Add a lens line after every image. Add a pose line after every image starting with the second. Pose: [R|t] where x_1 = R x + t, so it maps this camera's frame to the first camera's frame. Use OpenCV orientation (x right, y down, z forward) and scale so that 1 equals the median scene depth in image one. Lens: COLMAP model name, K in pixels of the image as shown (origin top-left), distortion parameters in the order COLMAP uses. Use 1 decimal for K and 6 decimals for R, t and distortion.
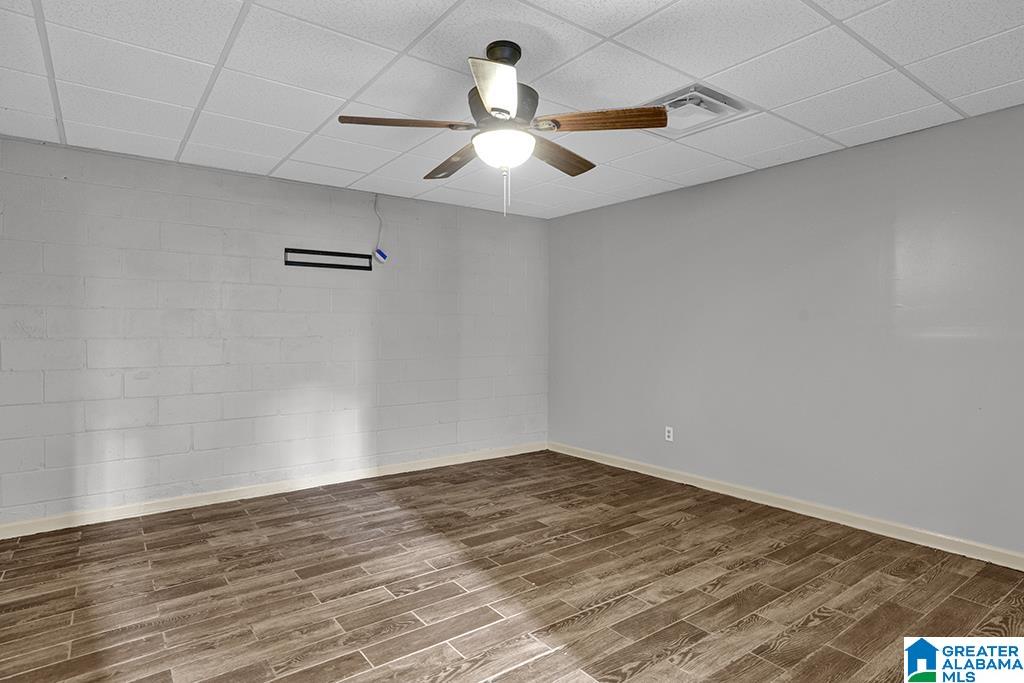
lens RADIAL K [[557.0, 0, 513.9], [0, 557.0, 327.6], [0, 0, 1]] dist [-0.000885, -0.000098]
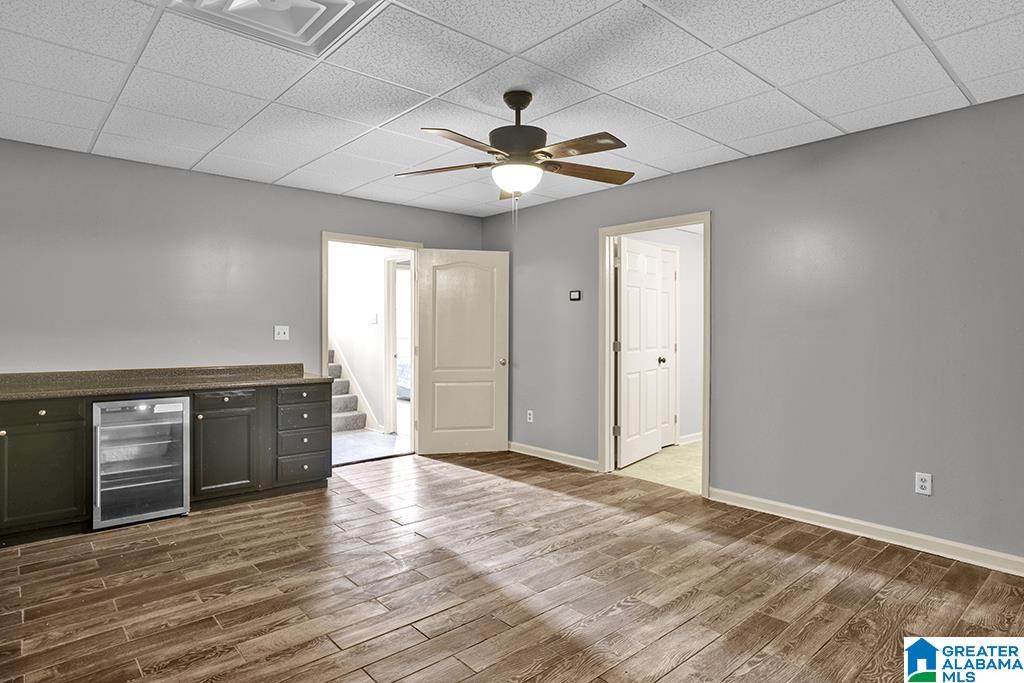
lens RADIAL K [[573.5, 0, 512.0], [0, 573.5, 341.5], [0, 0, 1]] dist [0.000852, 0.000277]
pose [[-0.995708, -0.000887, -0.092545, 0.096253], [-0.002650, 0.999817, 0.018921, 0.011321], [0.092512, 0.019085, -0.995529, 2.000578]]
